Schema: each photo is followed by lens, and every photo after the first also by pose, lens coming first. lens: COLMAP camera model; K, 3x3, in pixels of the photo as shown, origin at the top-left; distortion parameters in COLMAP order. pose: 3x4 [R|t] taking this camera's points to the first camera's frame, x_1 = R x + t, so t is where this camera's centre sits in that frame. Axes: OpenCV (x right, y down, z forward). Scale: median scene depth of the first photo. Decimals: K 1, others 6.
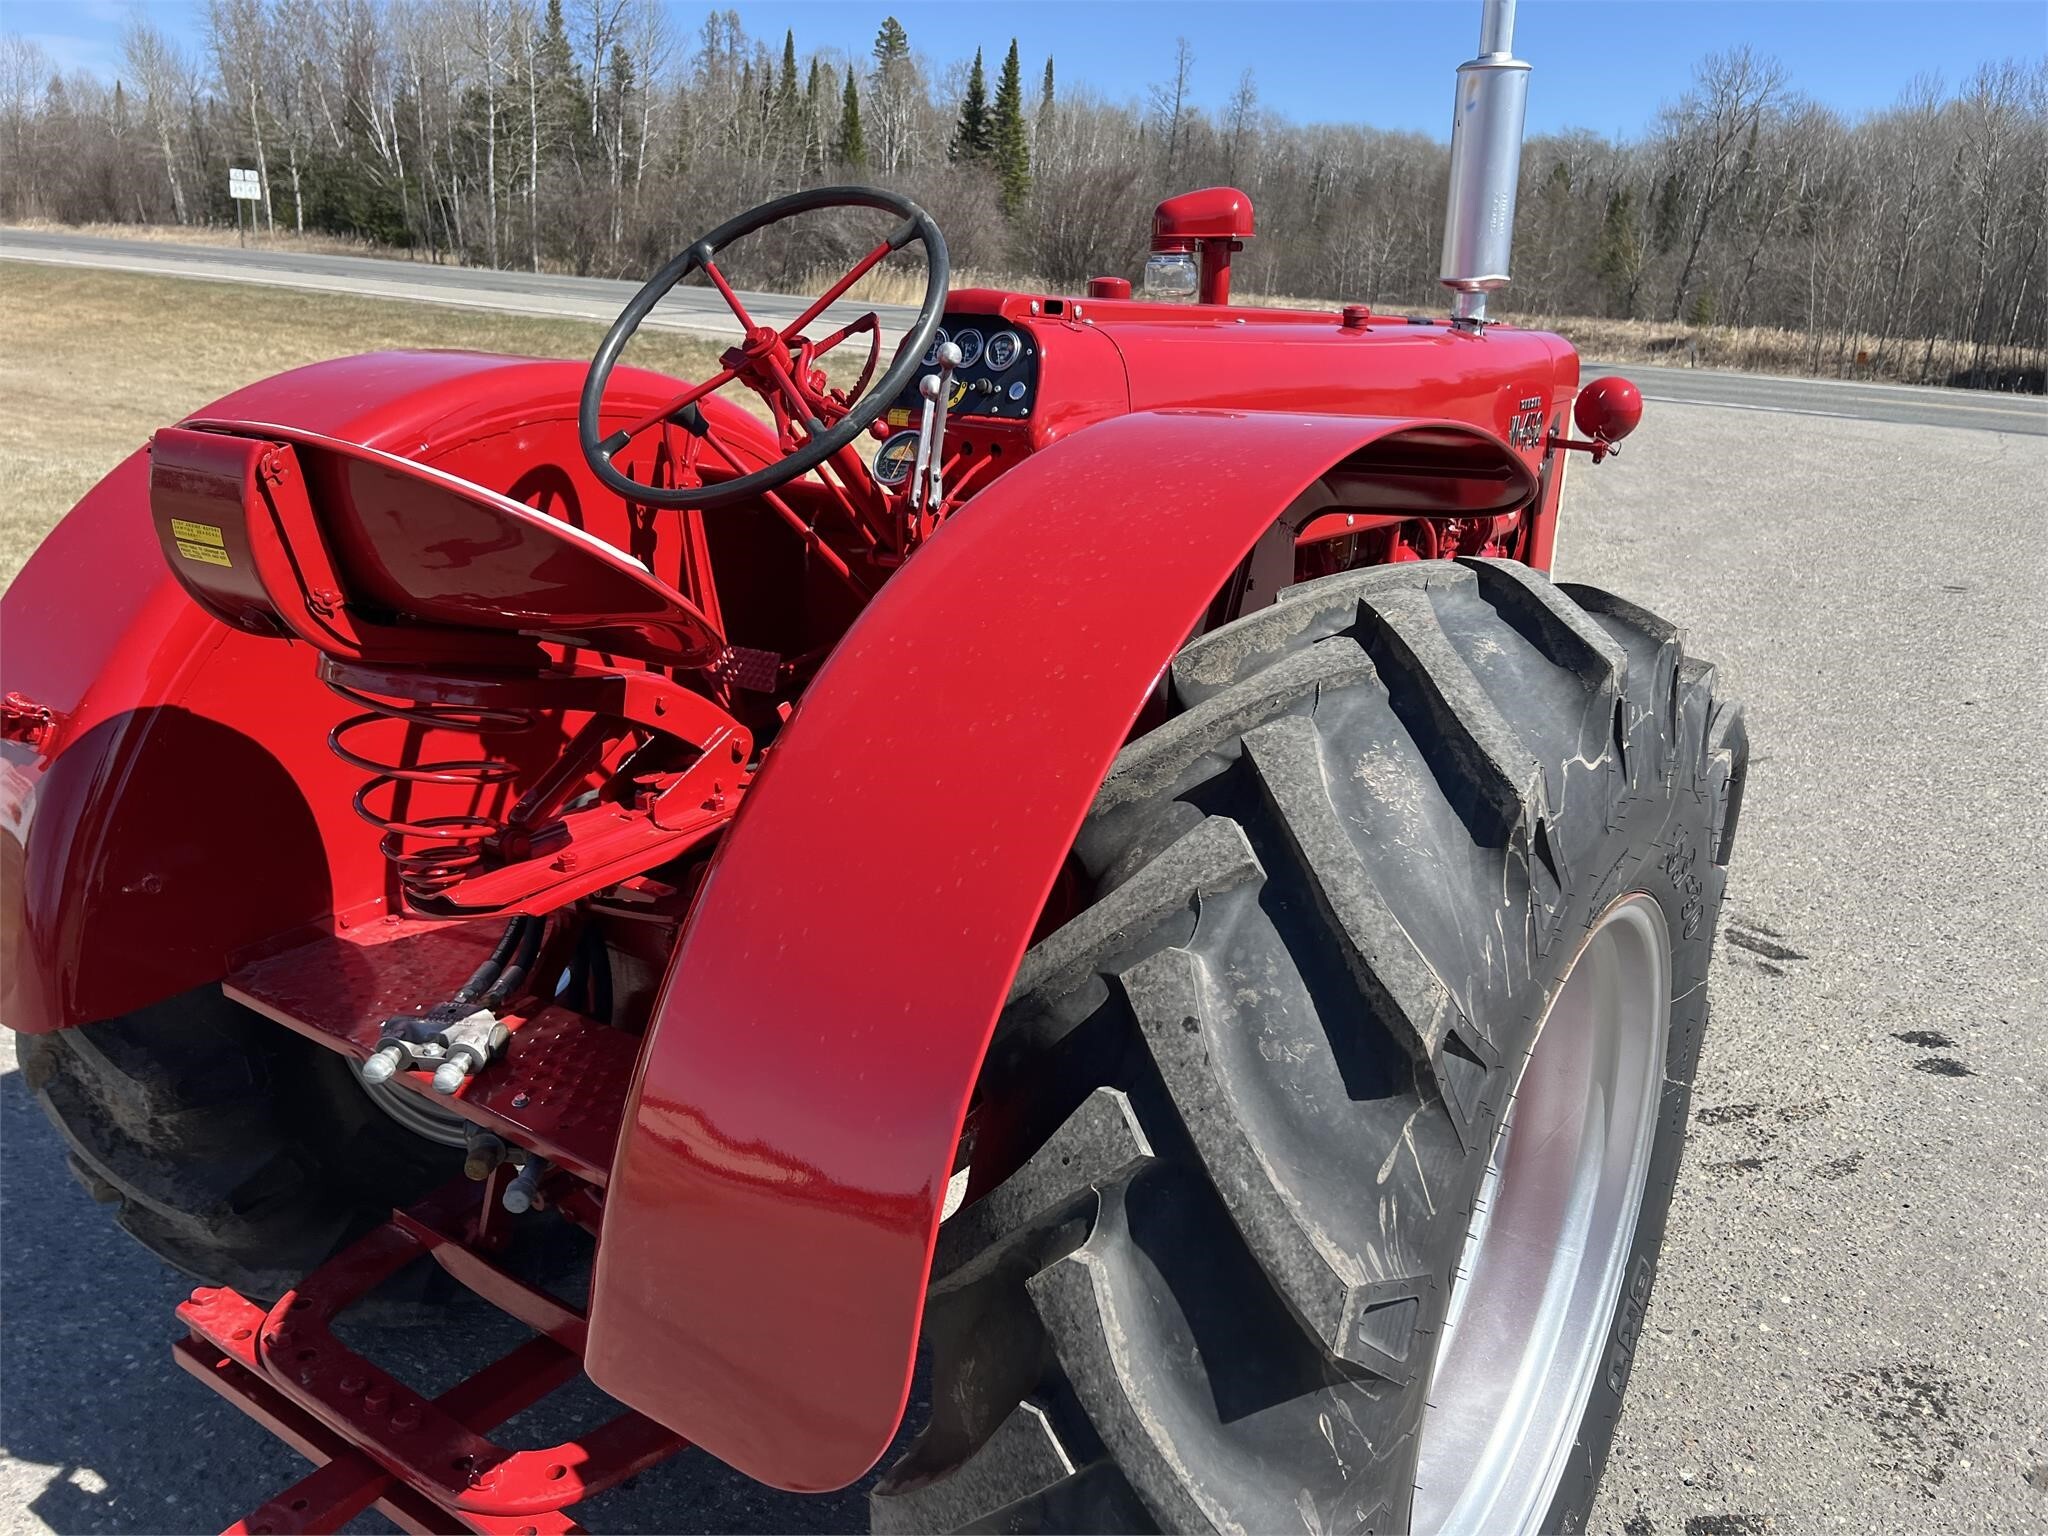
lens RADIAL K [[1550.3, 0, 1040.7], [0, 1550.3, 759.3], [0, 0, 1]] dist [0.044636, -0.052219]
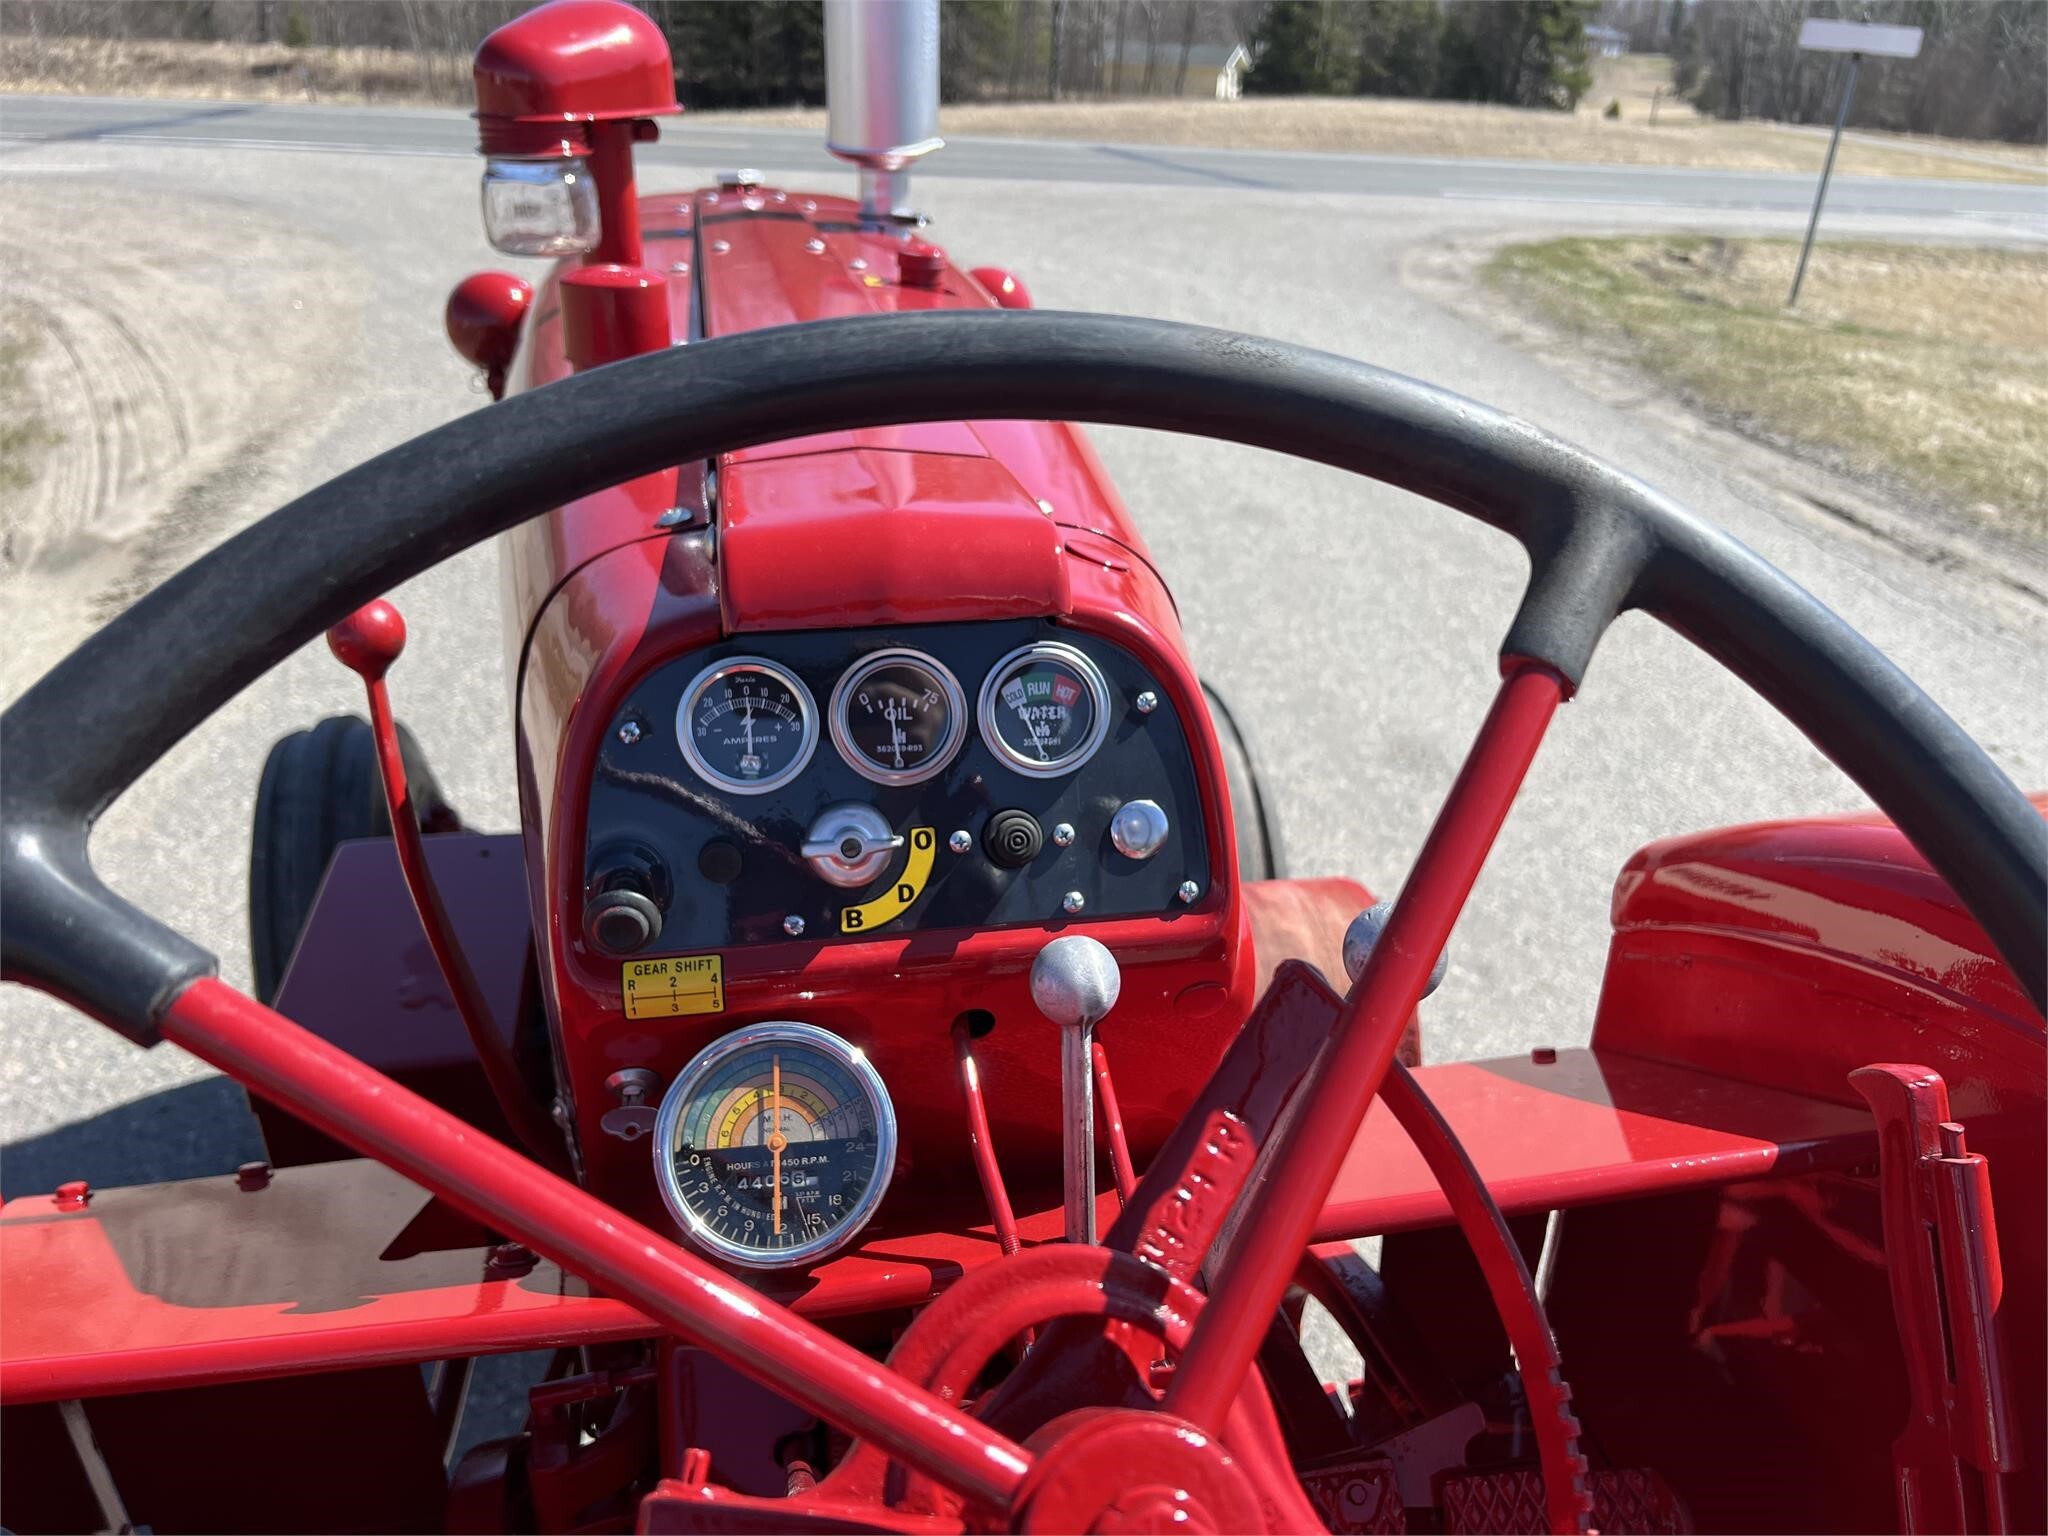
lens RADIAL K [[1550.3, 0, 1036.4], [0, 1550.3, 769.4], [0, 0, 1]] dist [0.044636, -0.052219]
pose [[0.684578, -0.324010, 0.652971, -0.227989], [0.210863, 0.945507, 0.248100, -0.330245], [-0.697775, -0.032157, 0.715595, 0.796367]]
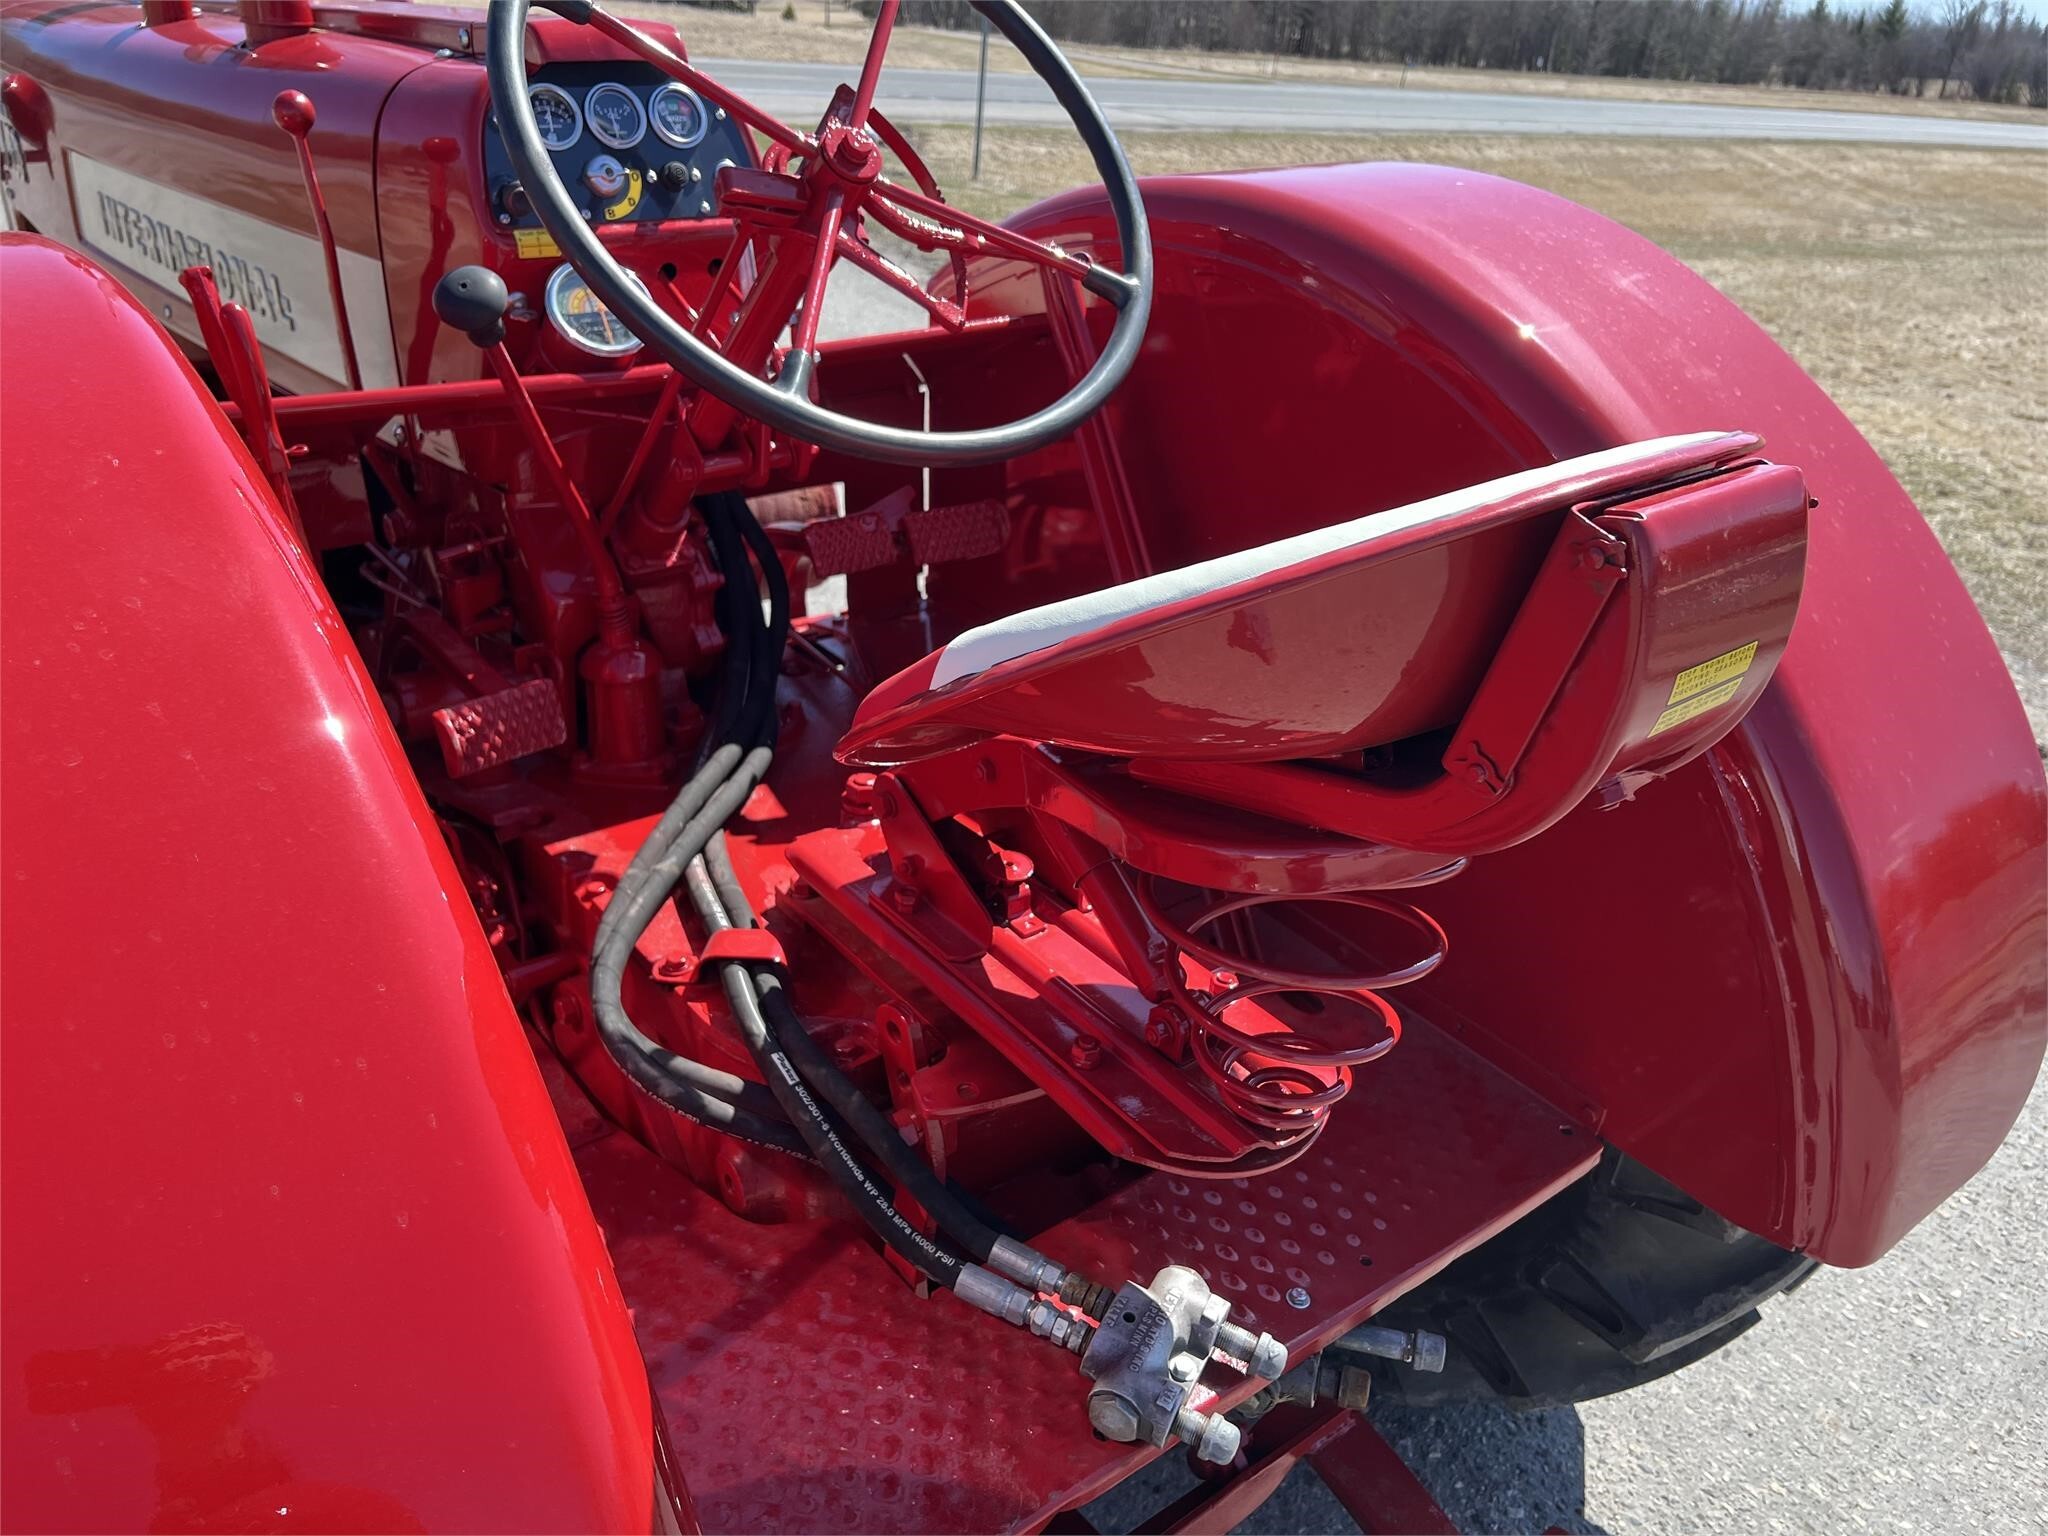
lens RADIAL K [[1550.3, 0, 1017.3], [0, 1550.3, 752.8], [0, 0, 1]] dist [0.044636, -0.052219]
pose [[0.290970, -0.446364, 0.846224, -0.674985], [0.244622, 0.889804, 0.385239, -0.245190], [-0.924931, 0.094912, 0.368097, 0.654972]]
